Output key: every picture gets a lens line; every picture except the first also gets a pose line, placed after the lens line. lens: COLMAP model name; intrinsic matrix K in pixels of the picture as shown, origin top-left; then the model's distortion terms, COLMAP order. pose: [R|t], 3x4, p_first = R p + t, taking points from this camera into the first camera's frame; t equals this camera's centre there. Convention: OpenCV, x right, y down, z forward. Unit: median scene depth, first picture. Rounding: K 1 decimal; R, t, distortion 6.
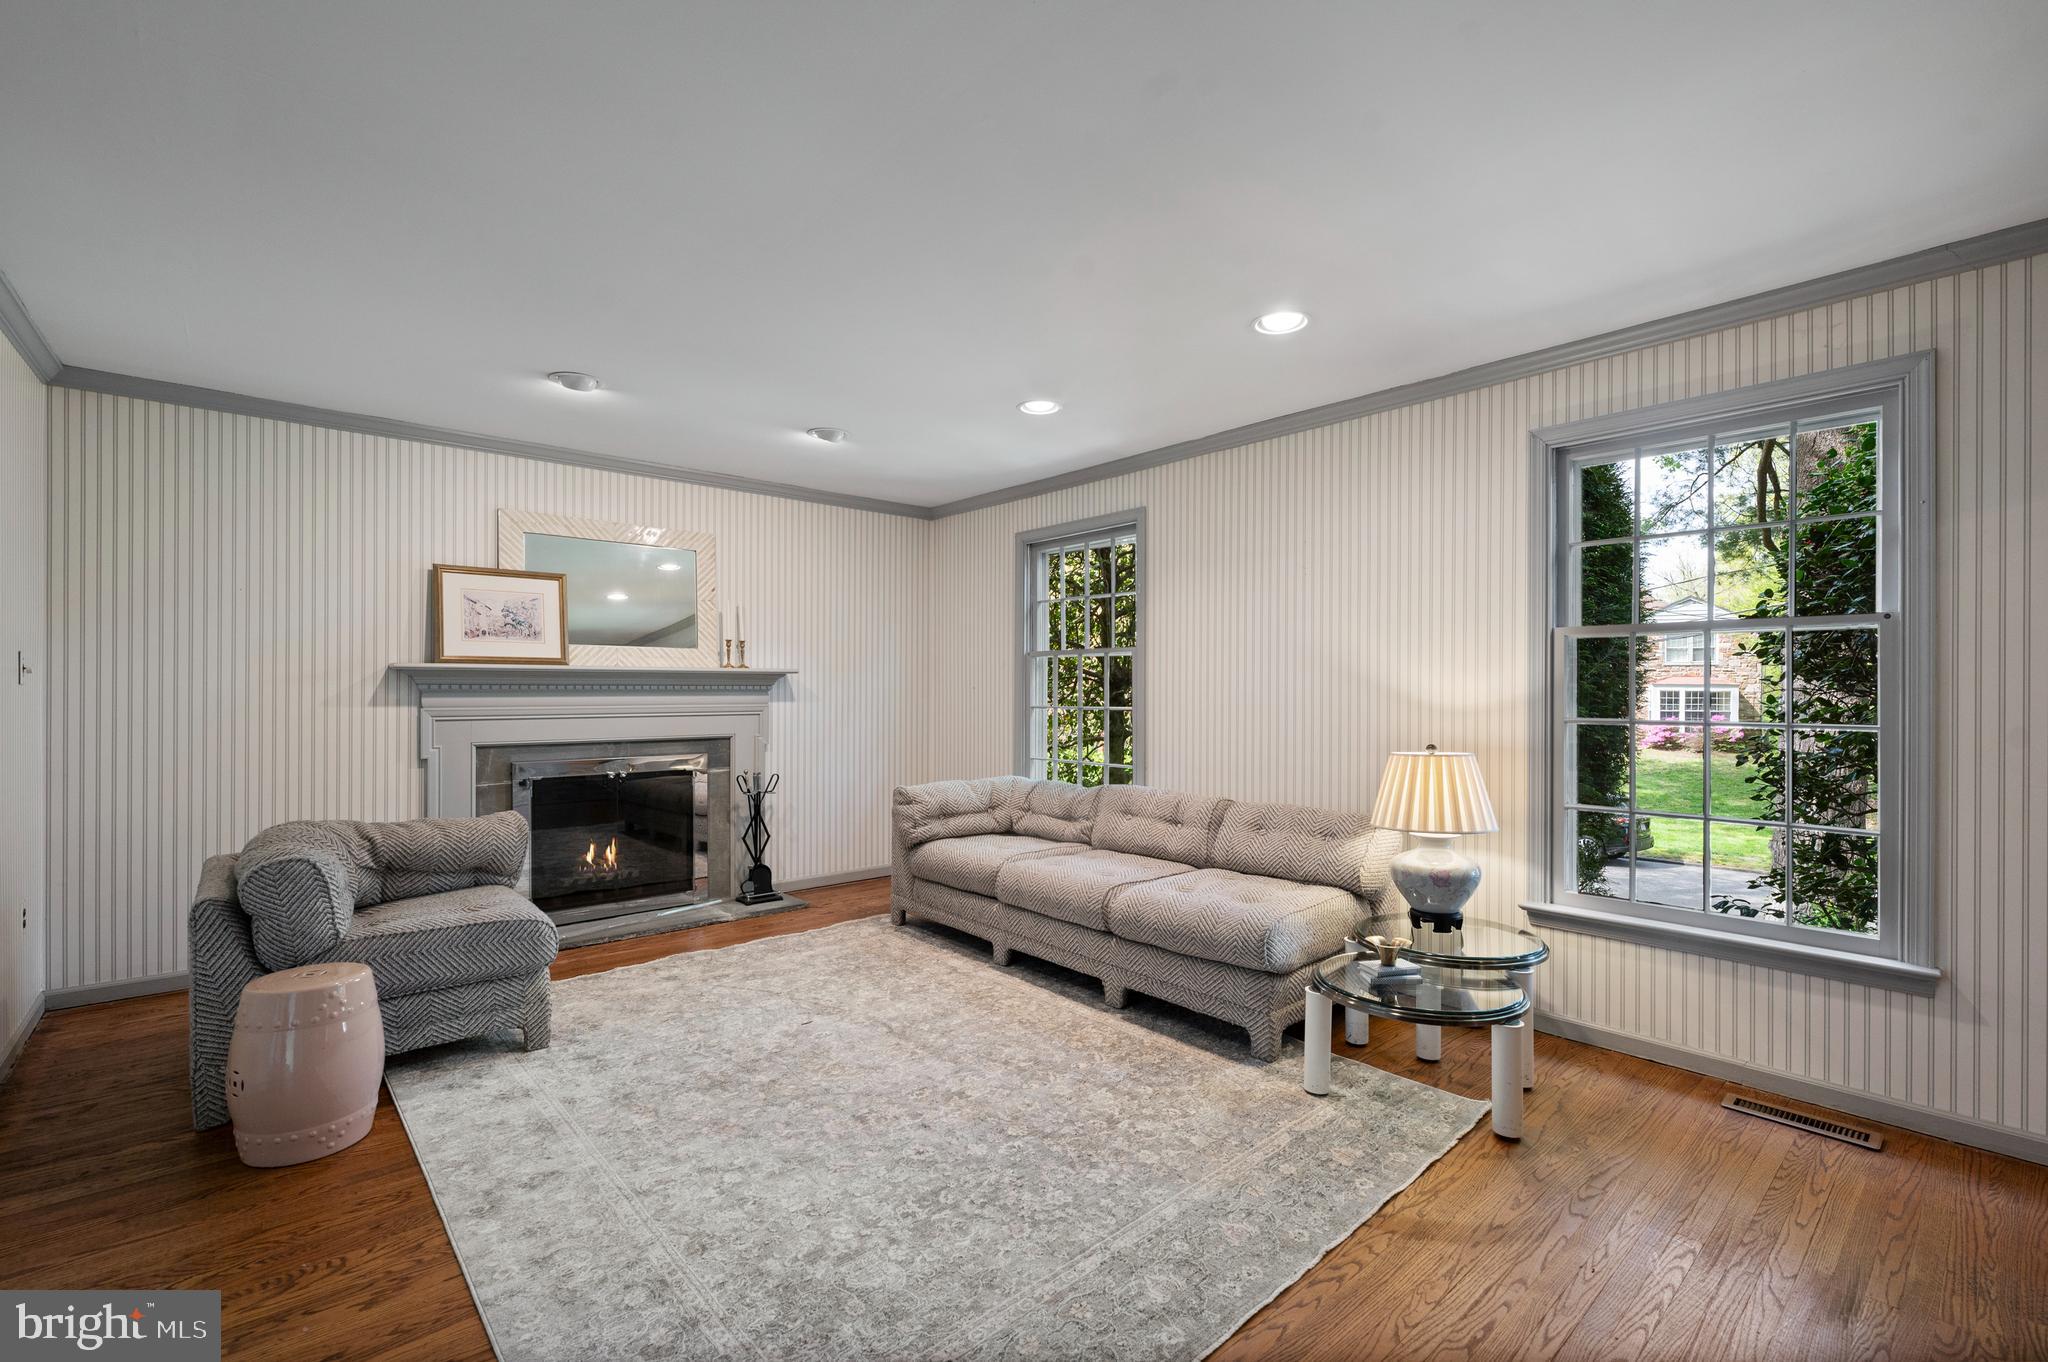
lens RADIAL K [[897.5, 0, 1002.7], [0, 897.5, 690.3], [0, 0, 1]] dist [-0.003257, -0.000072]
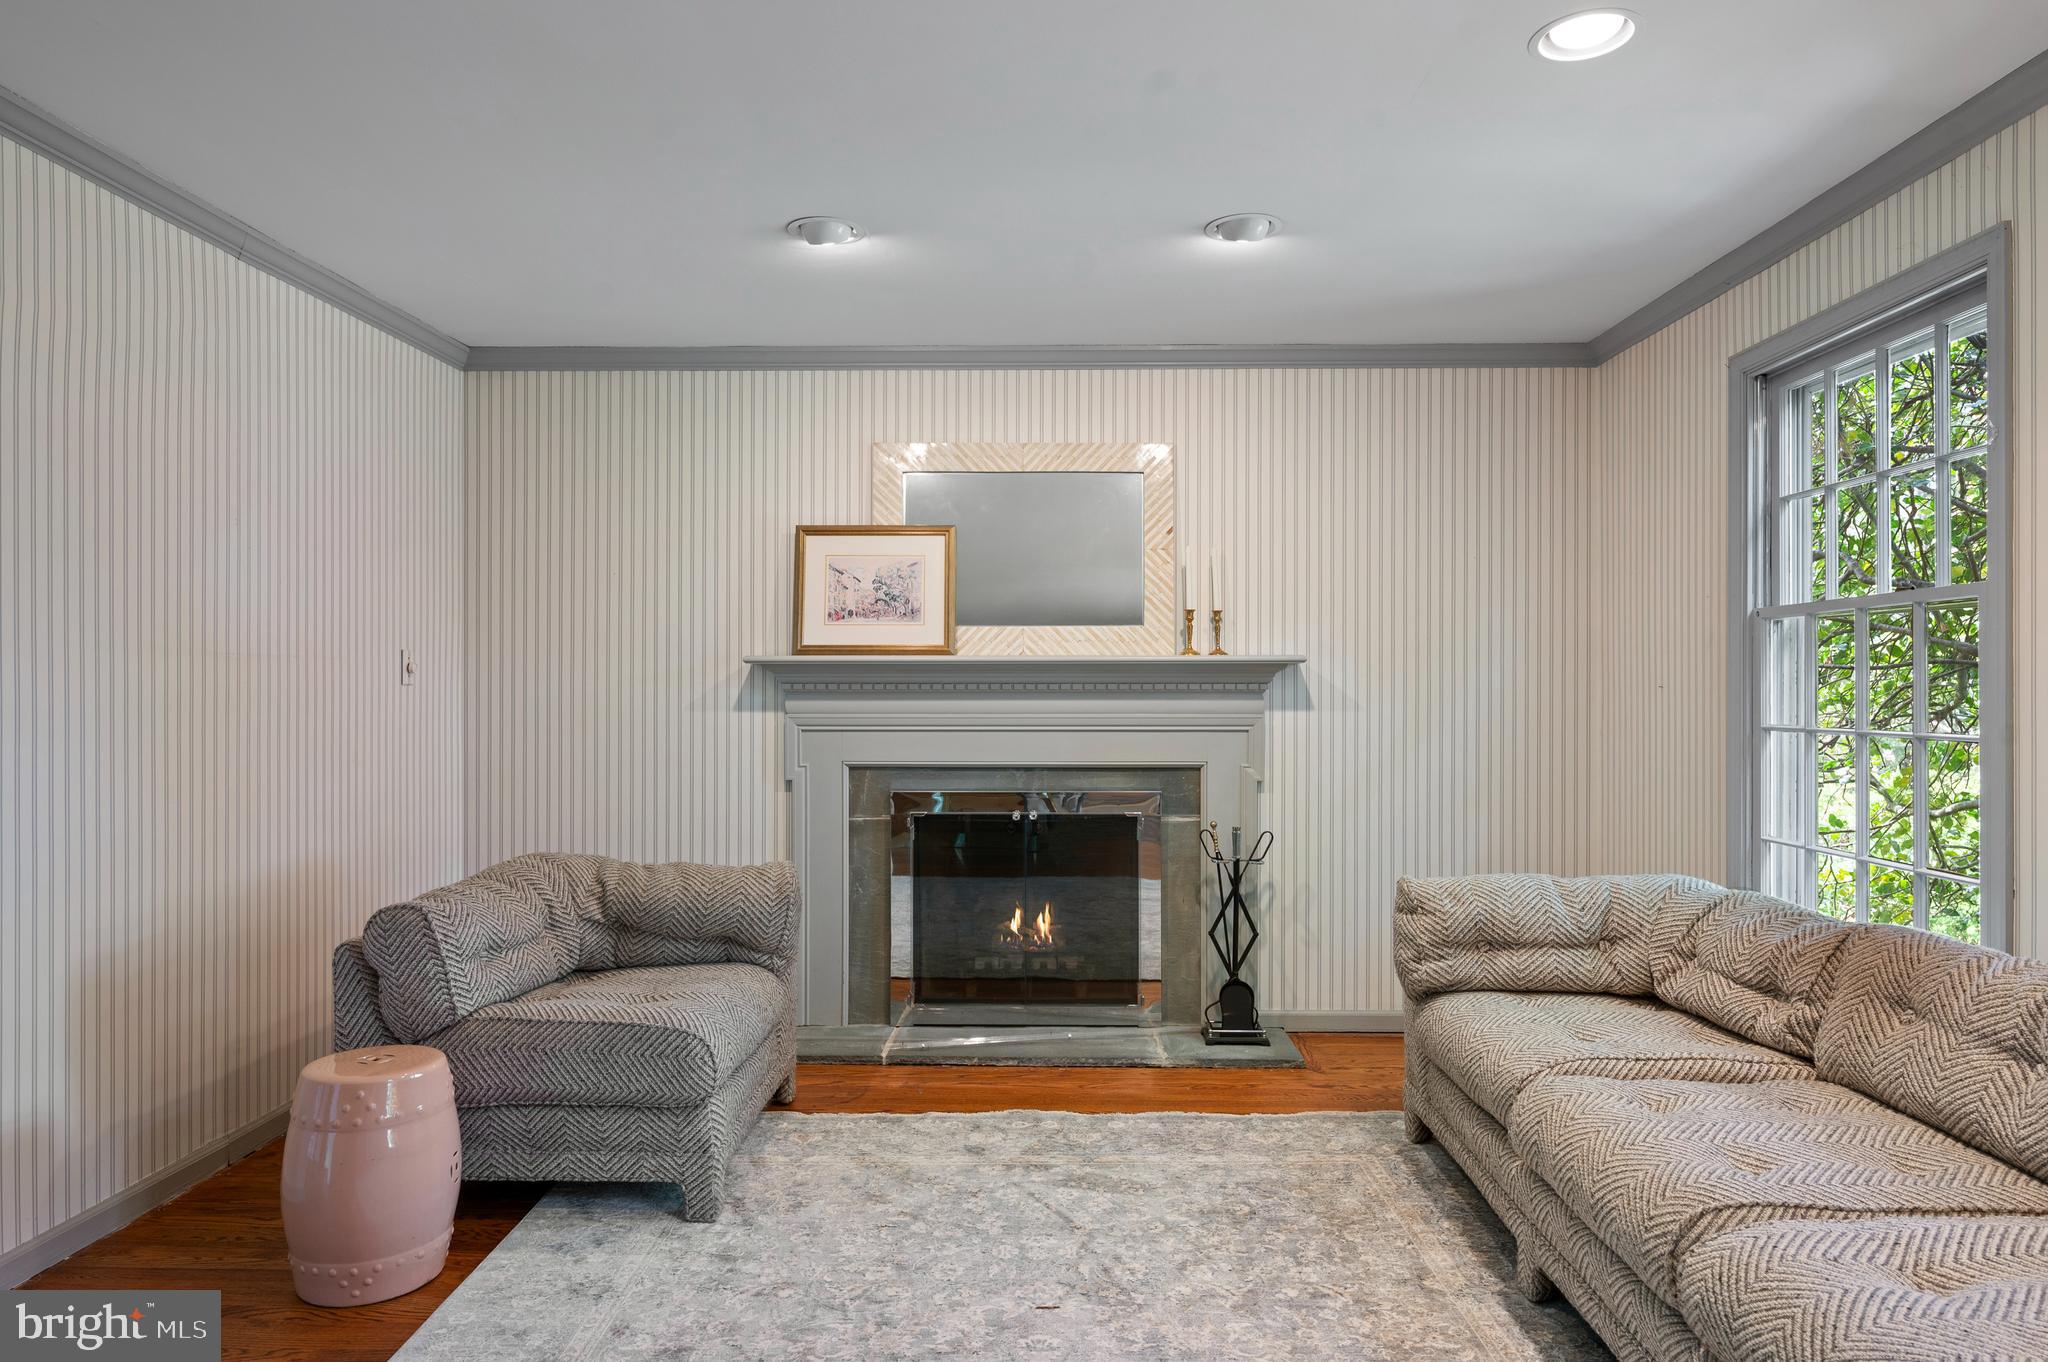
lens RADIAL K [[1234.2, 0, 1018.8], [0, 1234.2, 684.0], [0, 0, 1]] dist [-0.003157, 0.000037]
pose [[0.747292, -0.003324, -0.664487, 0.201895], [0.000177, 0.999988, -0.004803, -0.000928], [0.664496, 0.003472, 0.747284, 0.330991]]
